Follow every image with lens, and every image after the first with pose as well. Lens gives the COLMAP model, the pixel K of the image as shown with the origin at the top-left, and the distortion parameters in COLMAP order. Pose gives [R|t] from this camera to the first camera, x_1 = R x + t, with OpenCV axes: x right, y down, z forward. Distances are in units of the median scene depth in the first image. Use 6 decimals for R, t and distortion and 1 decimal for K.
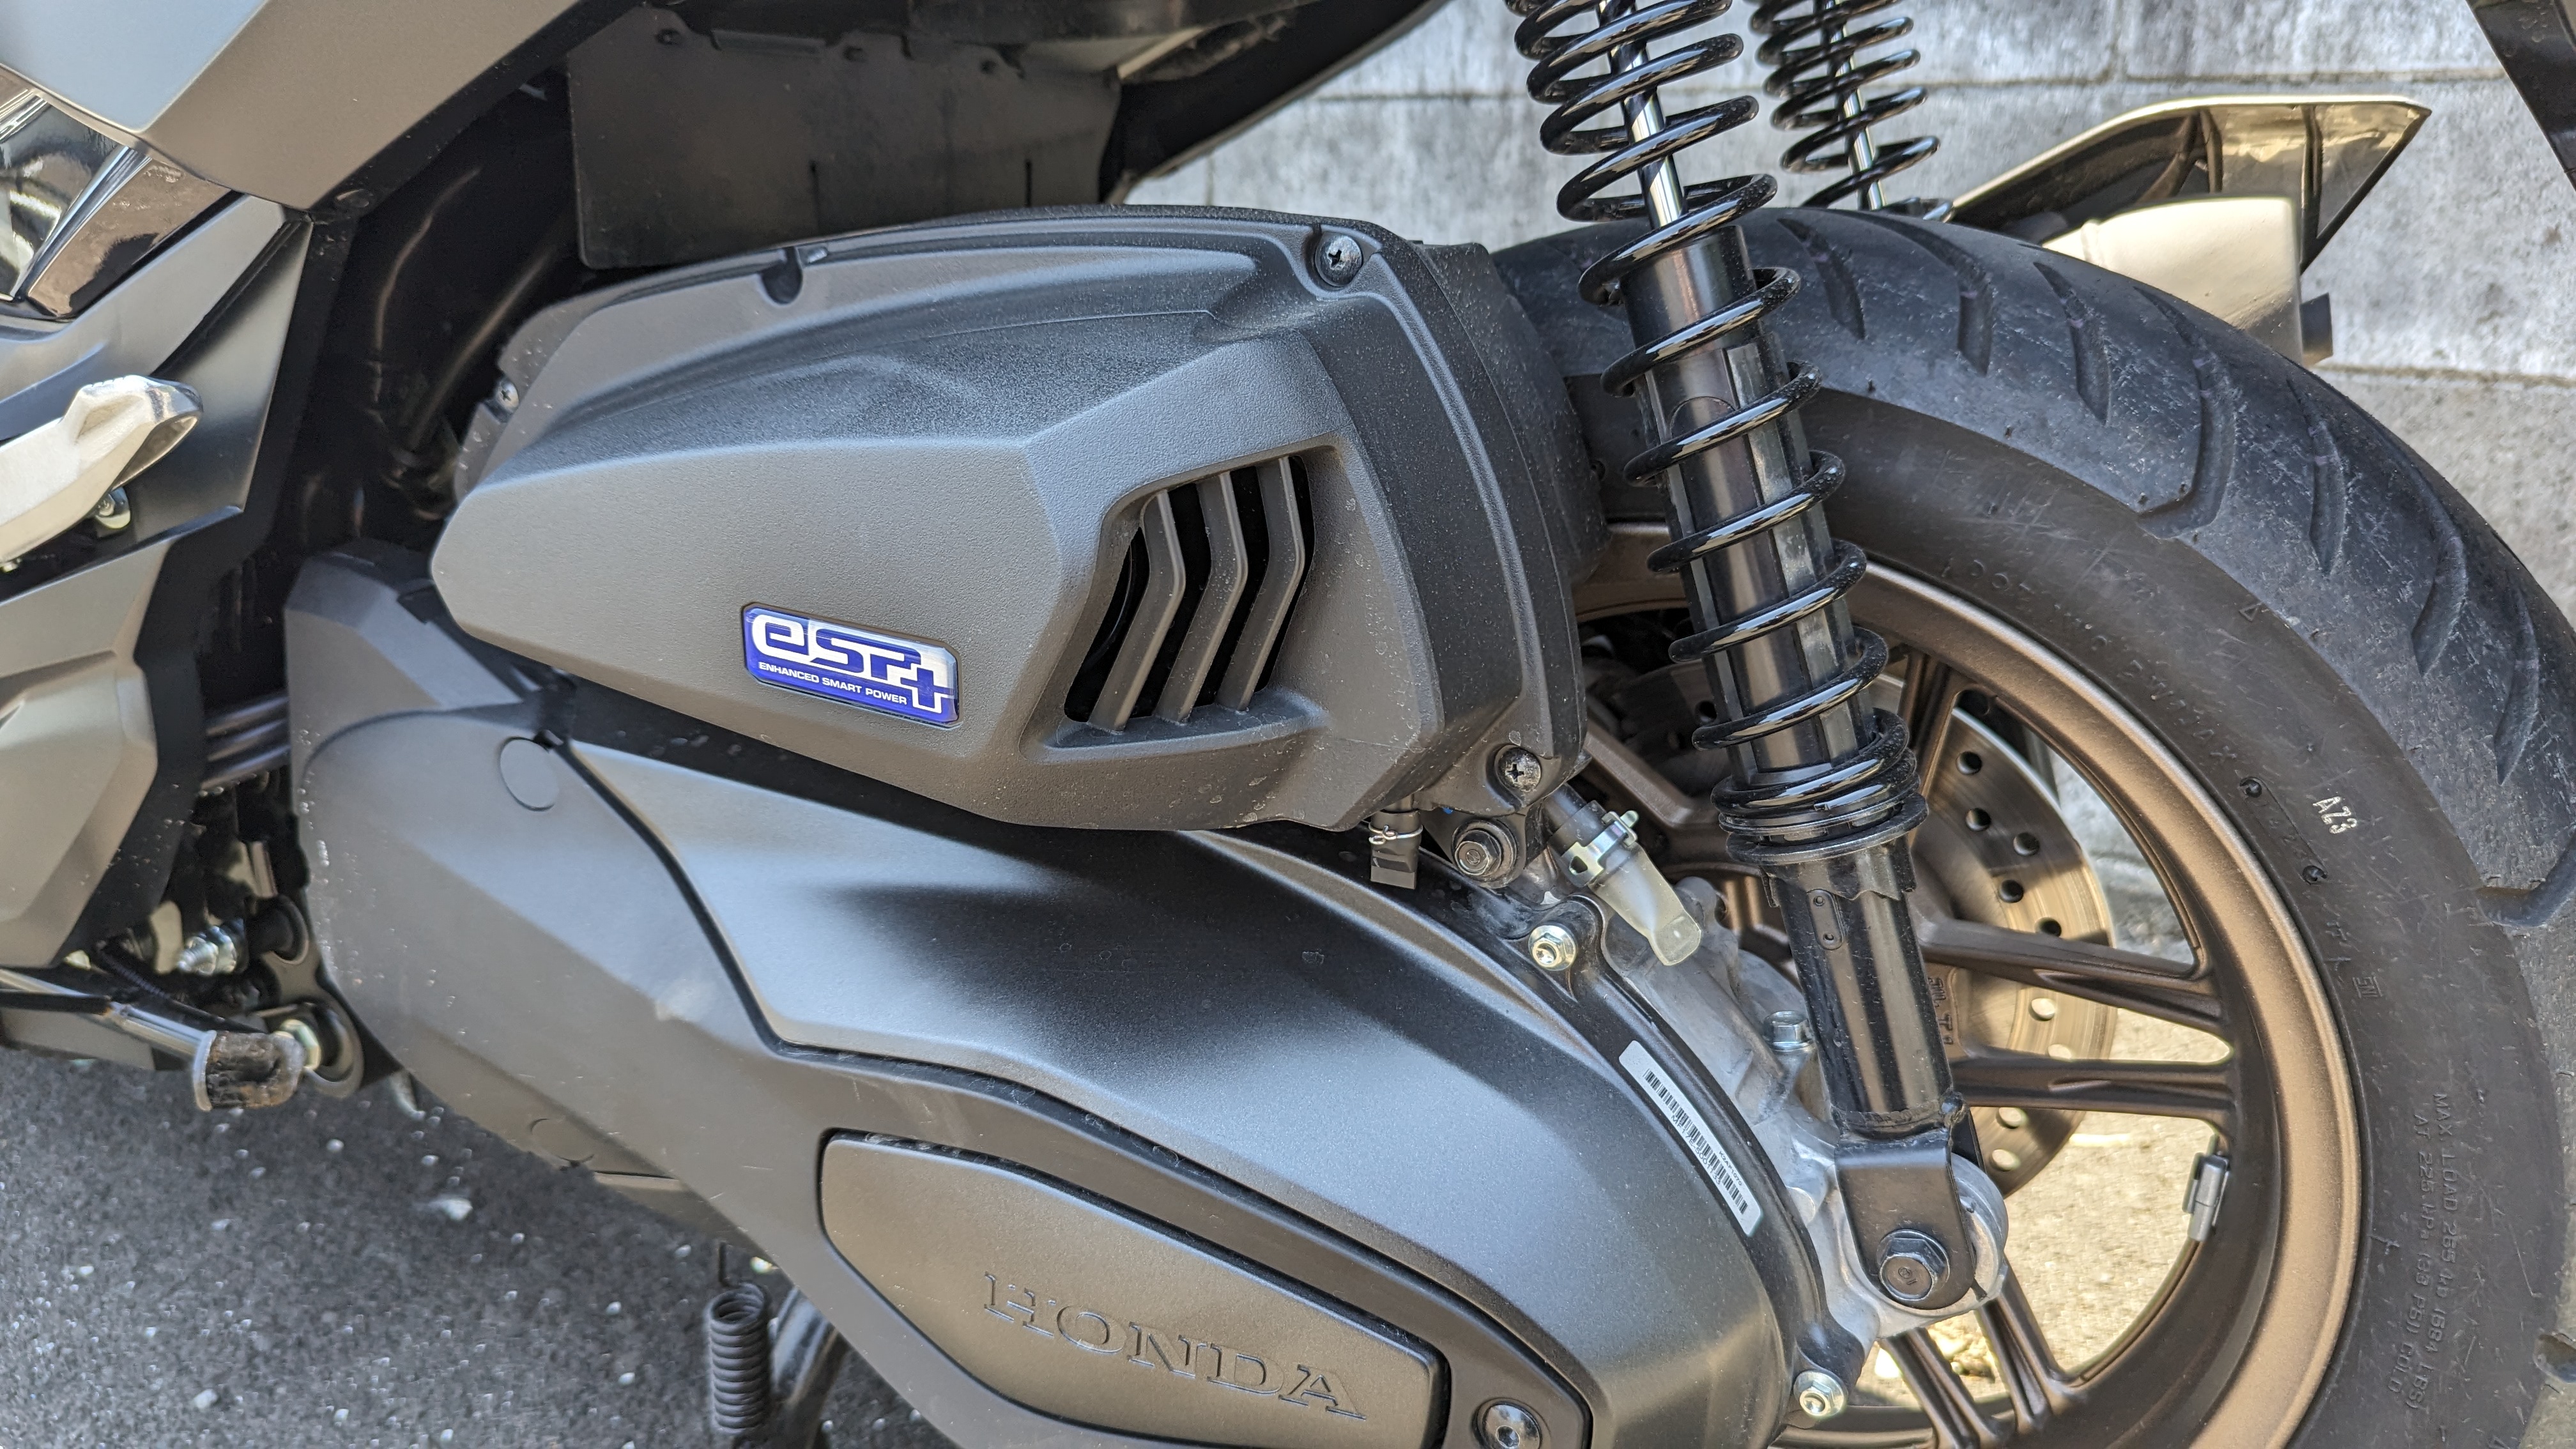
lens RADIAL K [[1831.4, 0, 1242.8], [0, 1831.4, 744.6], [0, 0, 1]] dist [0.040694, -0.047052]
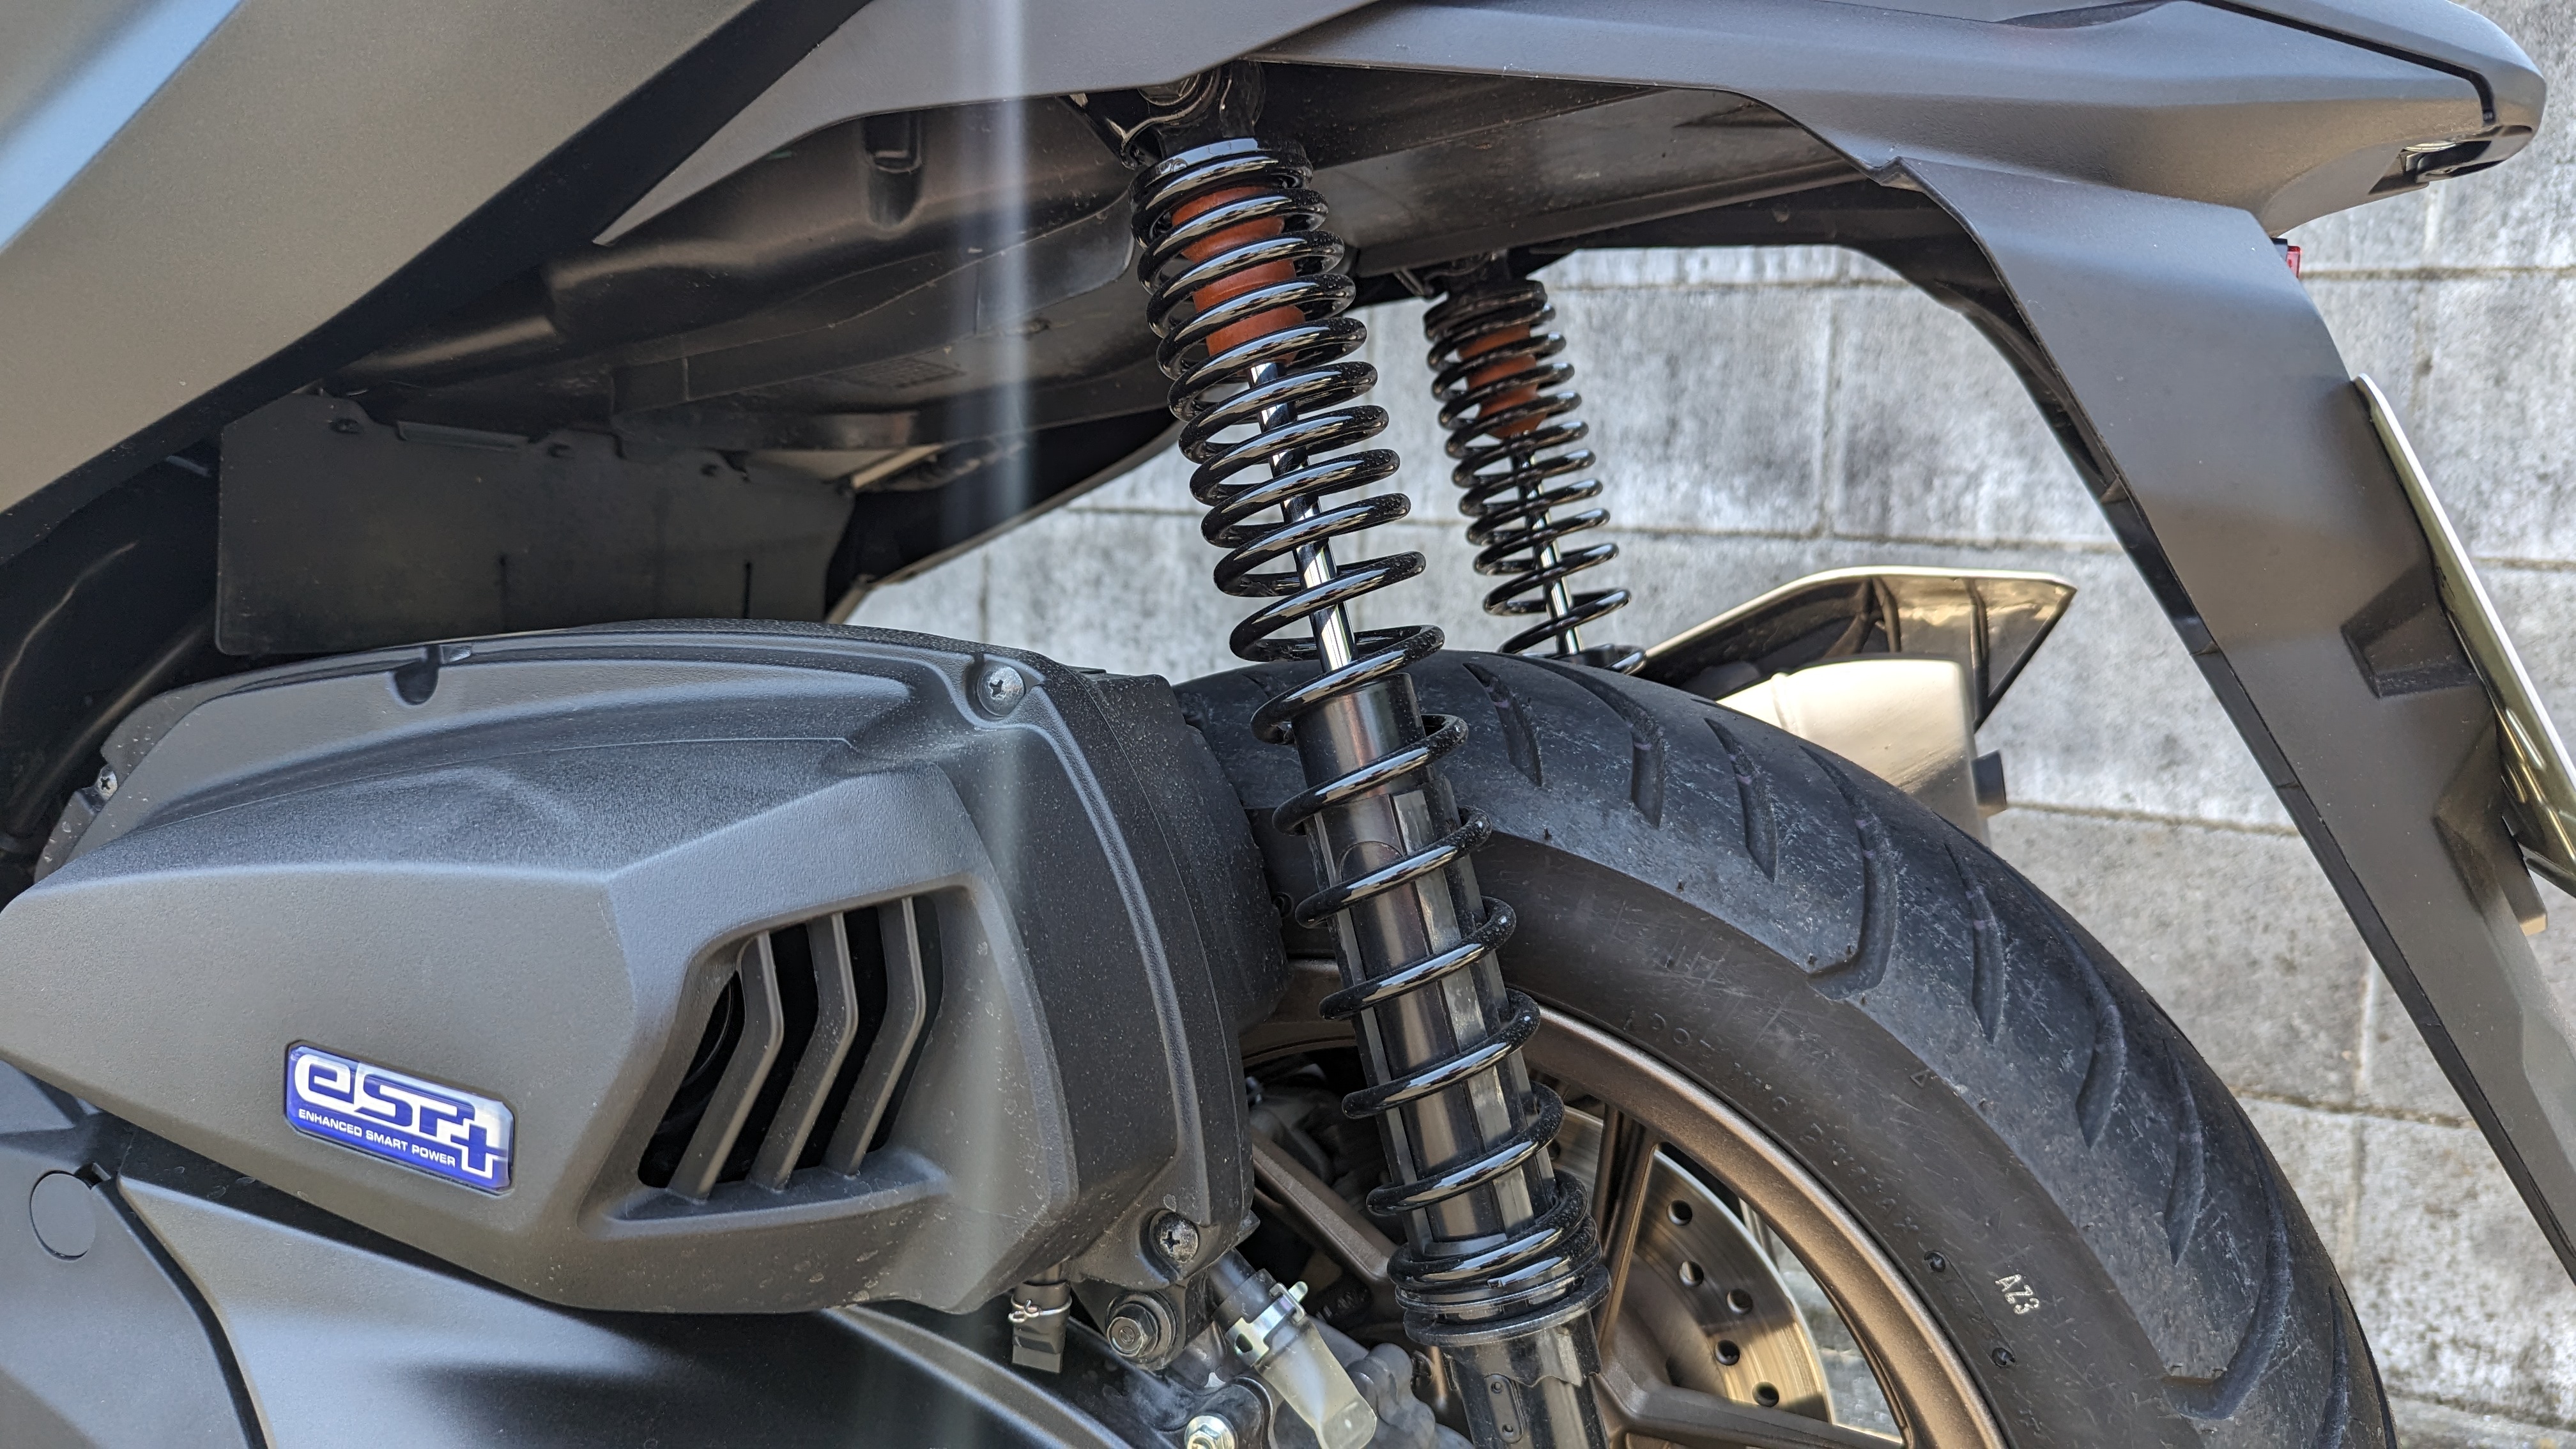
lens RADIAL K [[1831.4, 0, 1261.0], [0, 1831.4, 720.6], [0, 0, 1]] dist [0.040694, -0.047052]
pose [[0.992580, 0.042497, 0.113922, 0.074862], [-0.016648, 0.975608, -0.218886, -0.036400], [-0.120445, 0.215366, 0.969077, 0.047371]]
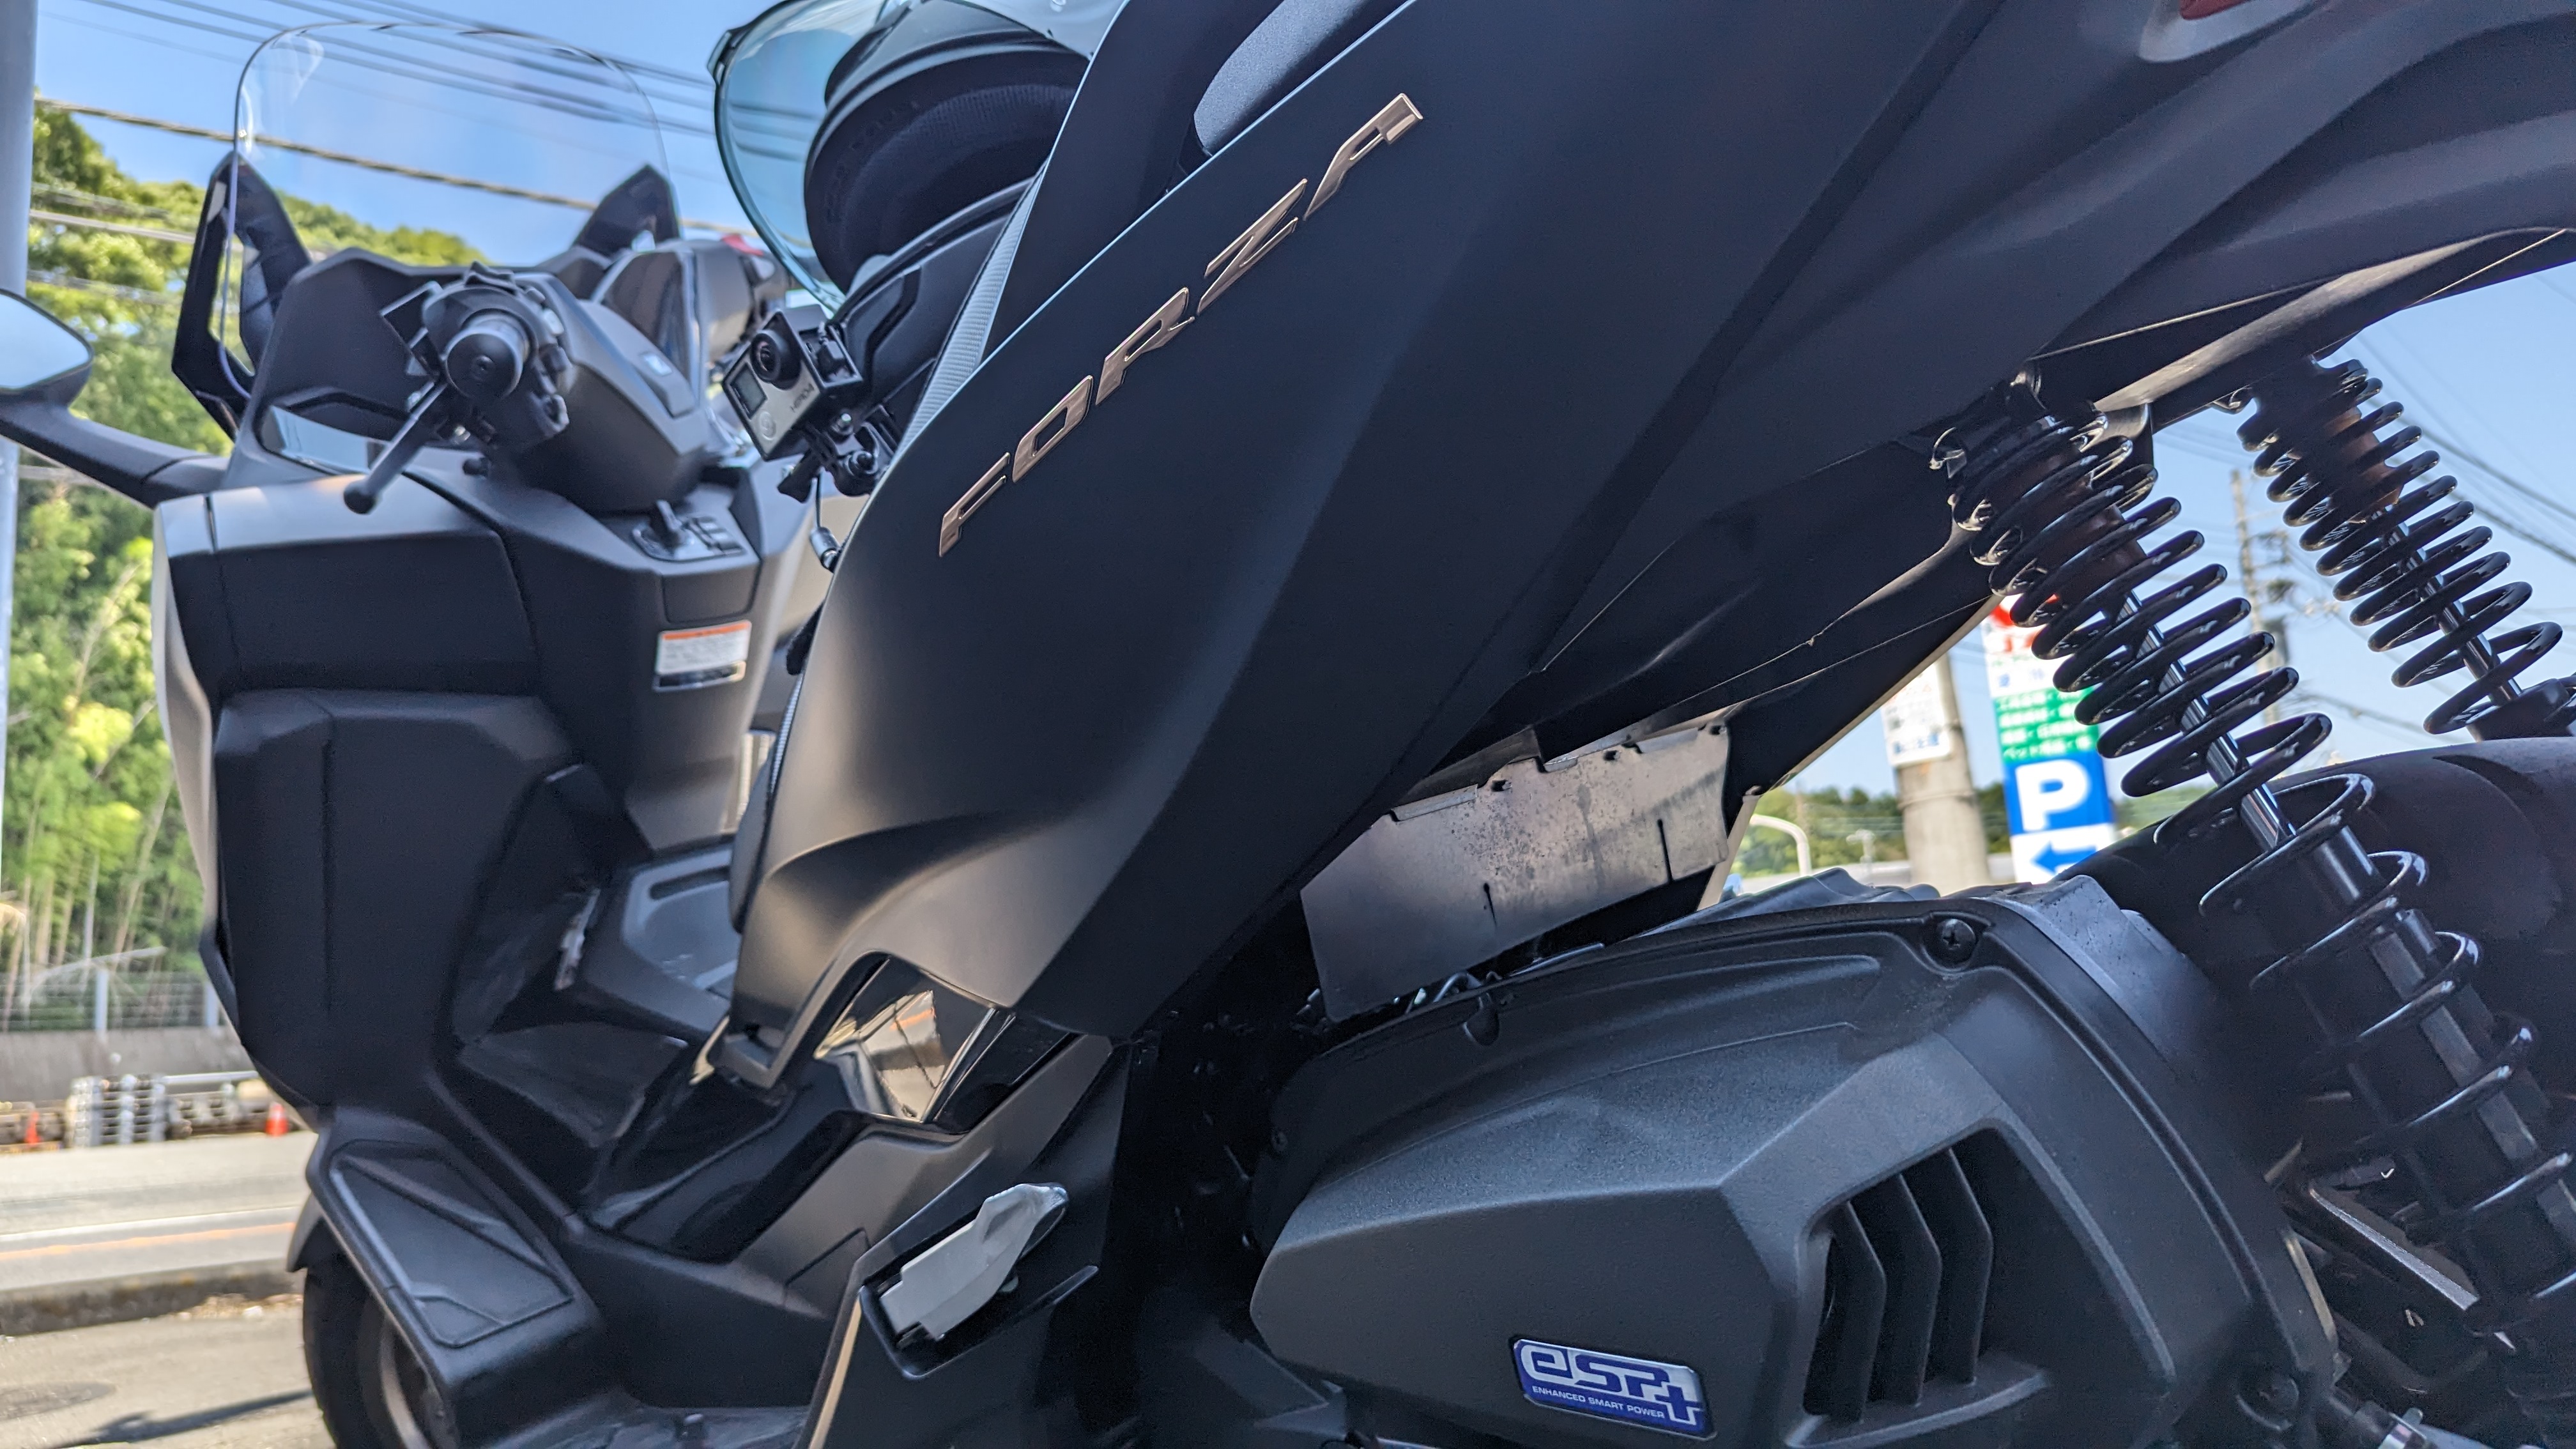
lens RADIAL K [[1831.4, 0, 1281.1], [0, 1831.4, 752.2], [0, 0, 1]] dist [0.040694, -0.047052]
pose [[0.920516, -0.238819, -0.309217, 0.043657], [0.147933, 0.945555, -0.289901, -0.099199], [0.361616, 0.221115, 0.905727, -0.188673]]
